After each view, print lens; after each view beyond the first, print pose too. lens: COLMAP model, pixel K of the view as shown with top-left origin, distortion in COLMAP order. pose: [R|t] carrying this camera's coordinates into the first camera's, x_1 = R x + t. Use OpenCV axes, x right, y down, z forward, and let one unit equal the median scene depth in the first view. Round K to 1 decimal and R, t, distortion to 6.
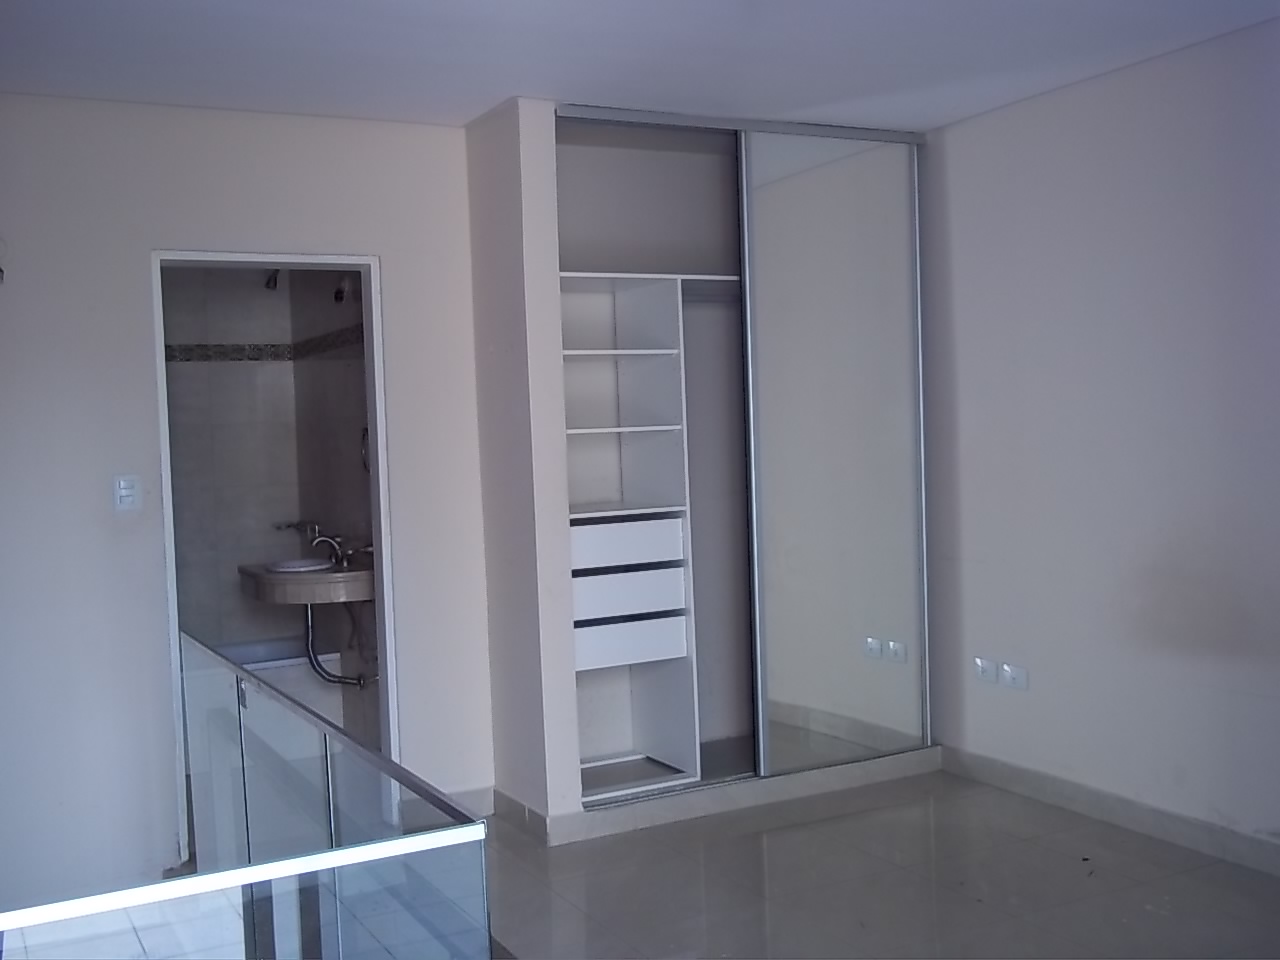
lens RADIAL K [[1368.4, 0, 640.0], [0, 1368.4, 480.0], [0, 0, 1]] dist [0.005914, 0.000000]
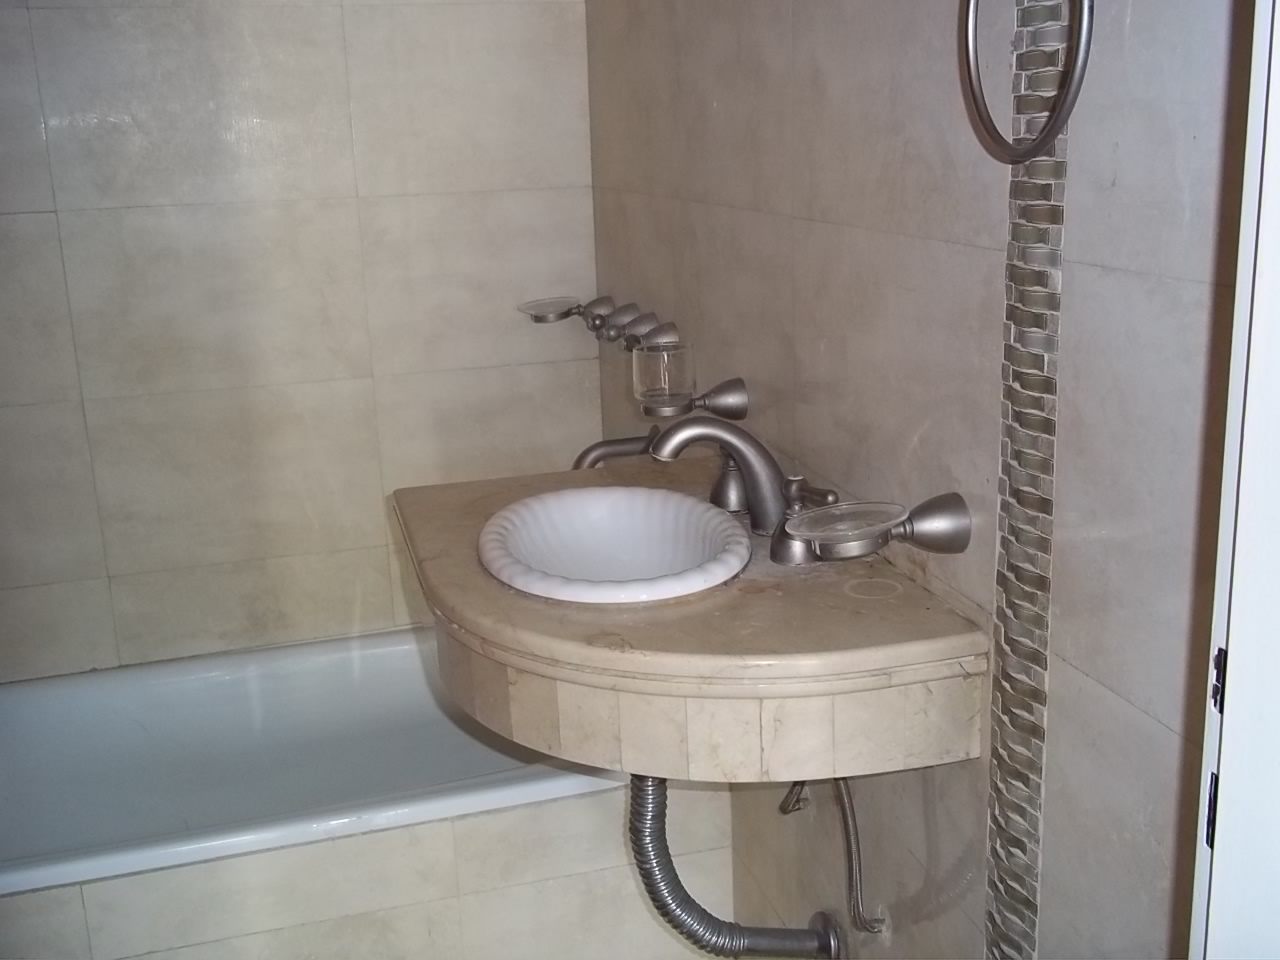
lens RADIAL K [[1368.4, 0, 640.8], [0, 1368.4, 480.0], [0, 0, 1]] dist [0.005914, 0.000000]
pose [[0.980402, 0.050030, -0.190551, -0.191382], [-0.007227, 0.975700, 0.218993, -0.002321], [0.196877, -0.213324, 0.956939, 0.746933]]
